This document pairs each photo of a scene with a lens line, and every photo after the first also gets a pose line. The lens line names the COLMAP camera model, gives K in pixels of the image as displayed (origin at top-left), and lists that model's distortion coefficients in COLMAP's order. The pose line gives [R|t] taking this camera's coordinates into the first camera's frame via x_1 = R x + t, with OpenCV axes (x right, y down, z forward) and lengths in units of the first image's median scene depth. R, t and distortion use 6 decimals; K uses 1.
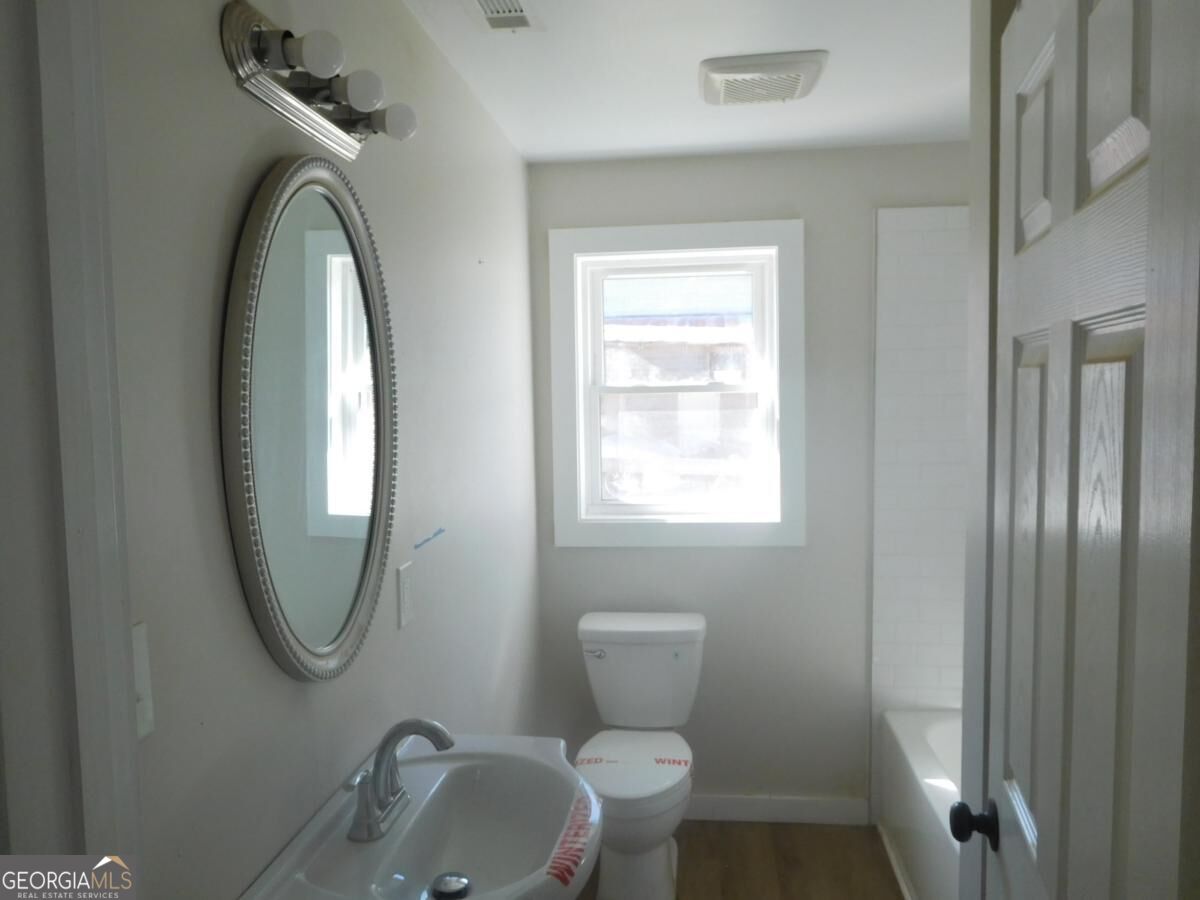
lens RADIAL K [[895.8, 0, 598.8], [0, 895.8, 457.8], [0, 0, 1]] dist [-0.019283, 0.004118]
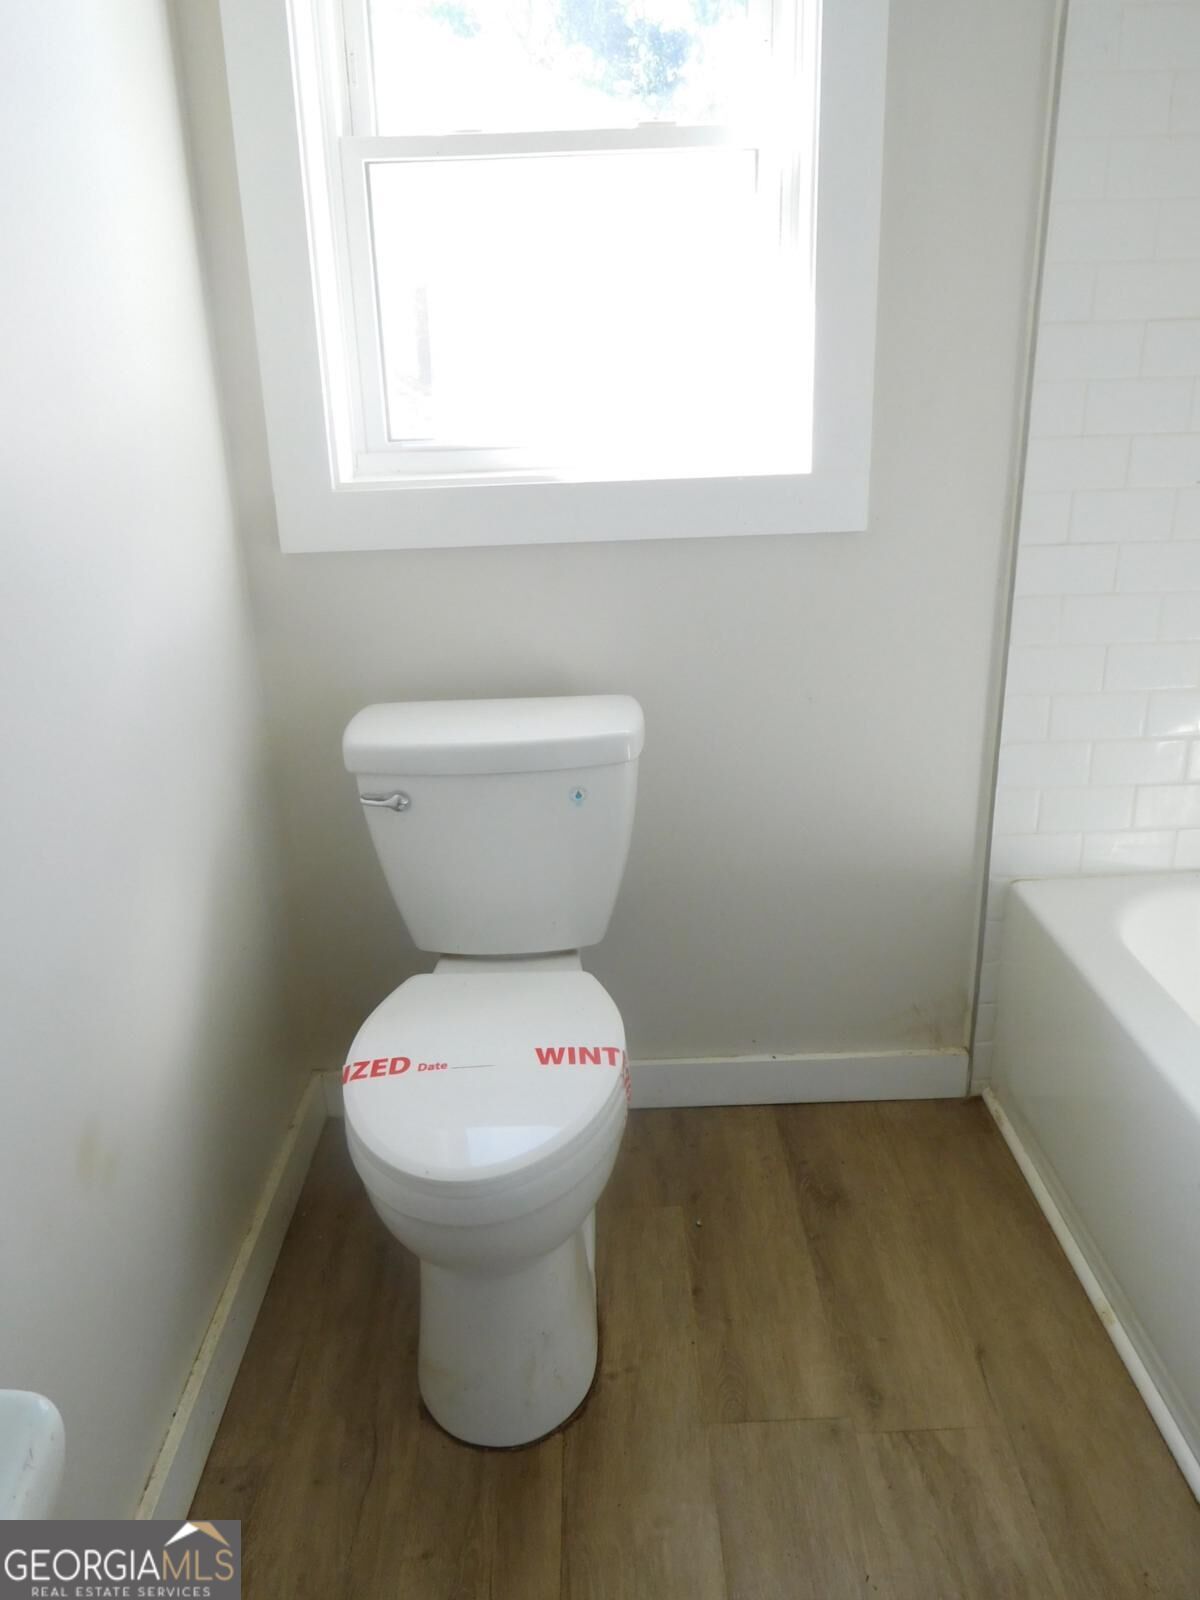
lens RADIAL K [[1194.4, 0, 586.4], [0, 1194.4, 807.5], [0, 0, 1]] dist [-0.019283, 0.004118]
pose [[0.993368, -0.054921, 0.101011, 0.035925], [0.026334, 0.963865, 0.265087, 0.083128], [-0.111920, -0.260669, 0.958919, 0.498720]]
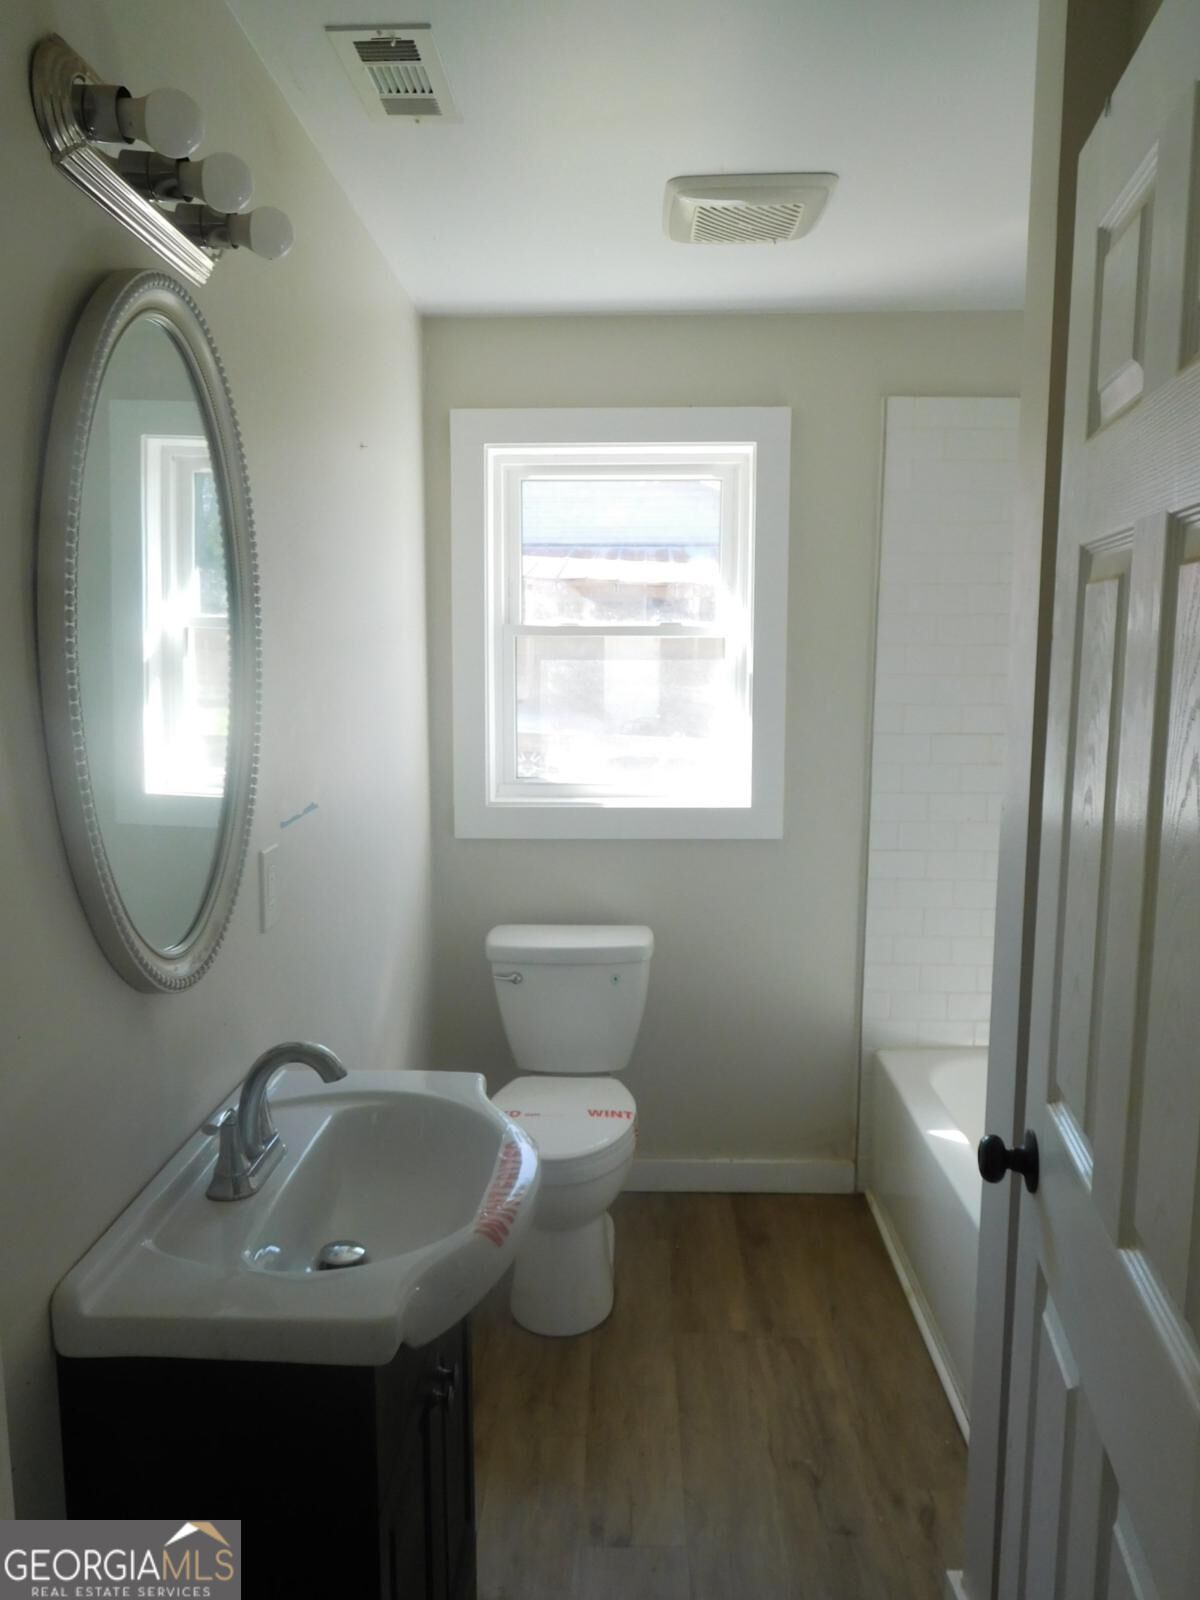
lens RADIAL K [[1194.4, 0, 602.3], [0, 1194.4, 810.0], [0, 0, 1]] dist [-0.019283, 0.004118]
pose [[0.995762, 0.007861, 0.091630, -0.021446], [-0.013265, 0.998198, 0.058516, 0.018041], [-0.091005, -0.059483, 0.994072, -0.007733]]
